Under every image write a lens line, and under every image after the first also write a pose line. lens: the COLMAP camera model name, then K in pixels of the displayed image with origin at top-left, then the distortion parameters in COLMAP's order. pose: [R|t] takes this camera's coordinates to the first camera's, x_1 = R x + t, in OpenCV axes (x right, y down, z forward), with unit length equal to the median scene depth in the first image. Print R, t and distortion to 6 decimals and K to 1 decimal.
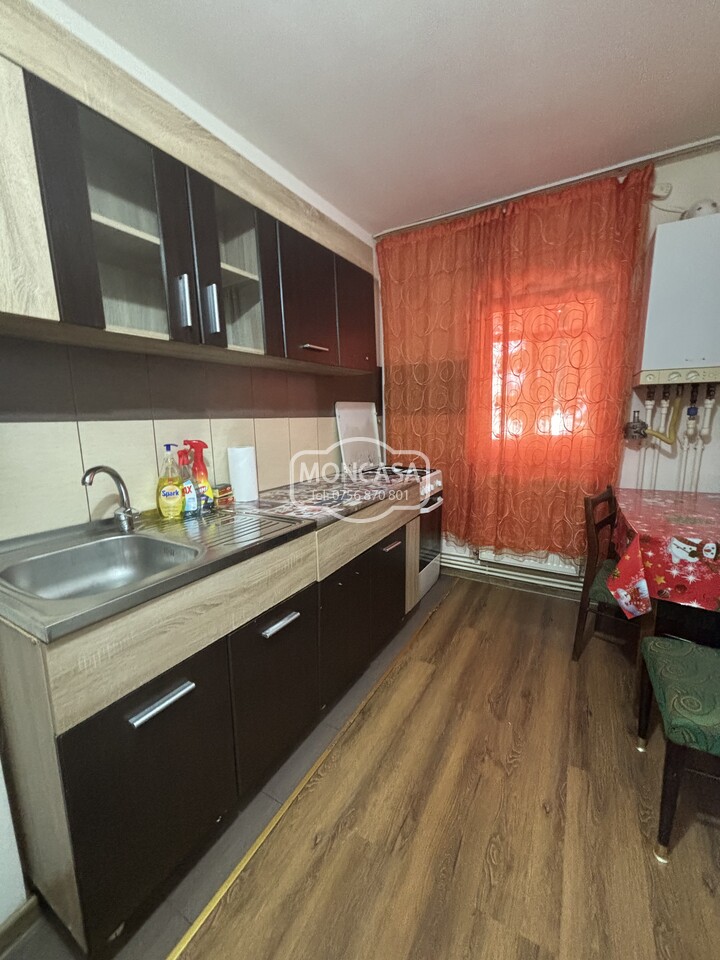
lens RADIAL K [[387.8, 0, 360.6], [0, 387.8, 479.8], [0, 0, 1]] dist [-0.005536, 0.002176]
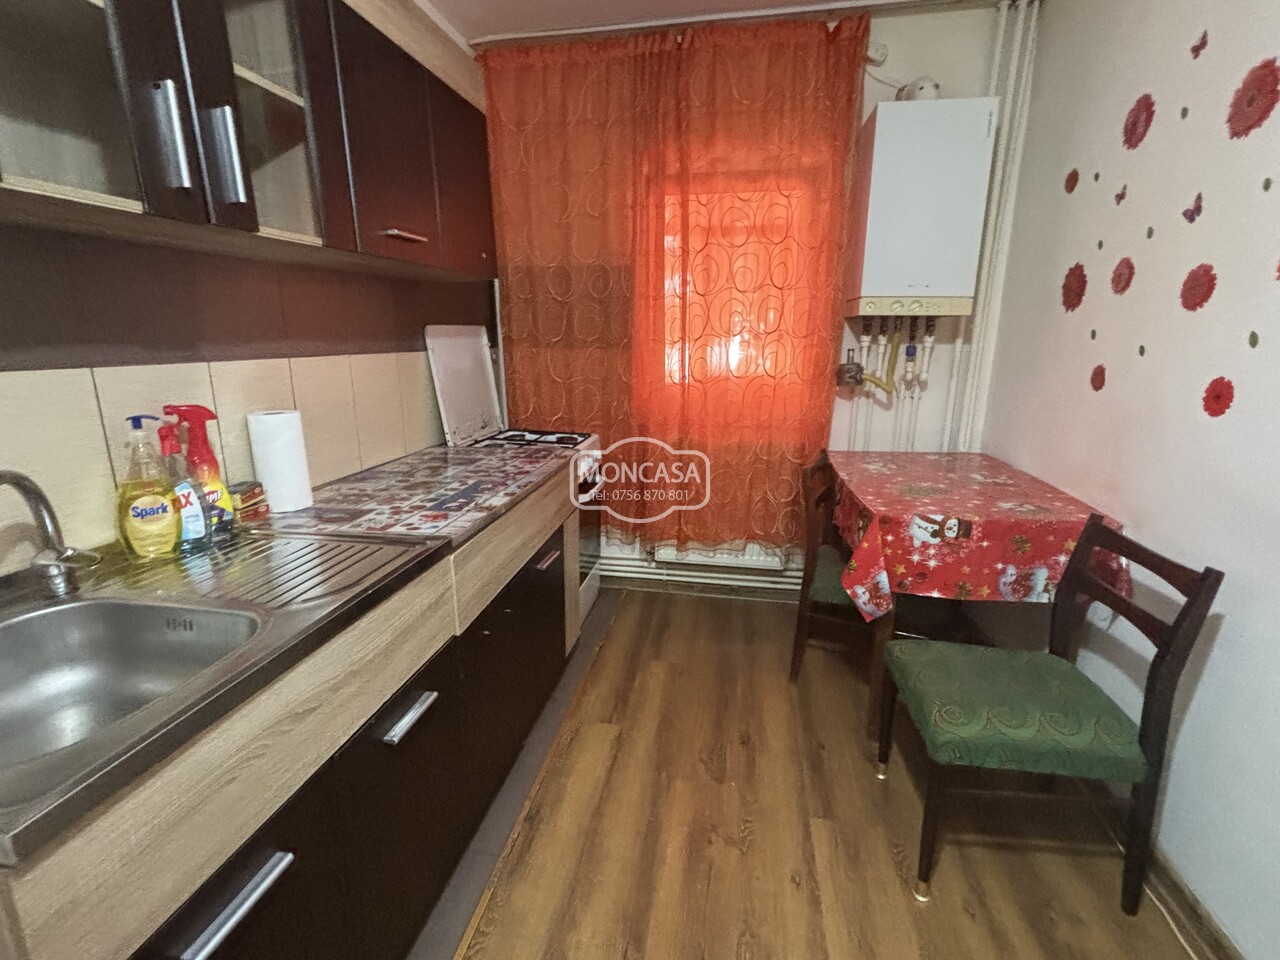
lens RADIAL K [[600.7, 0, 639.6], [0, 600.7, 480.5], [0, 0, 1]] dist [-0.007580, -0.000050]
pose [[0.938840, -0.063158, 0.338512, -0.119272], [0.039356, 0.996275, 0.076728, -0.034028], [-0.342097, -0.058713, 0.937829, 0.024466]]
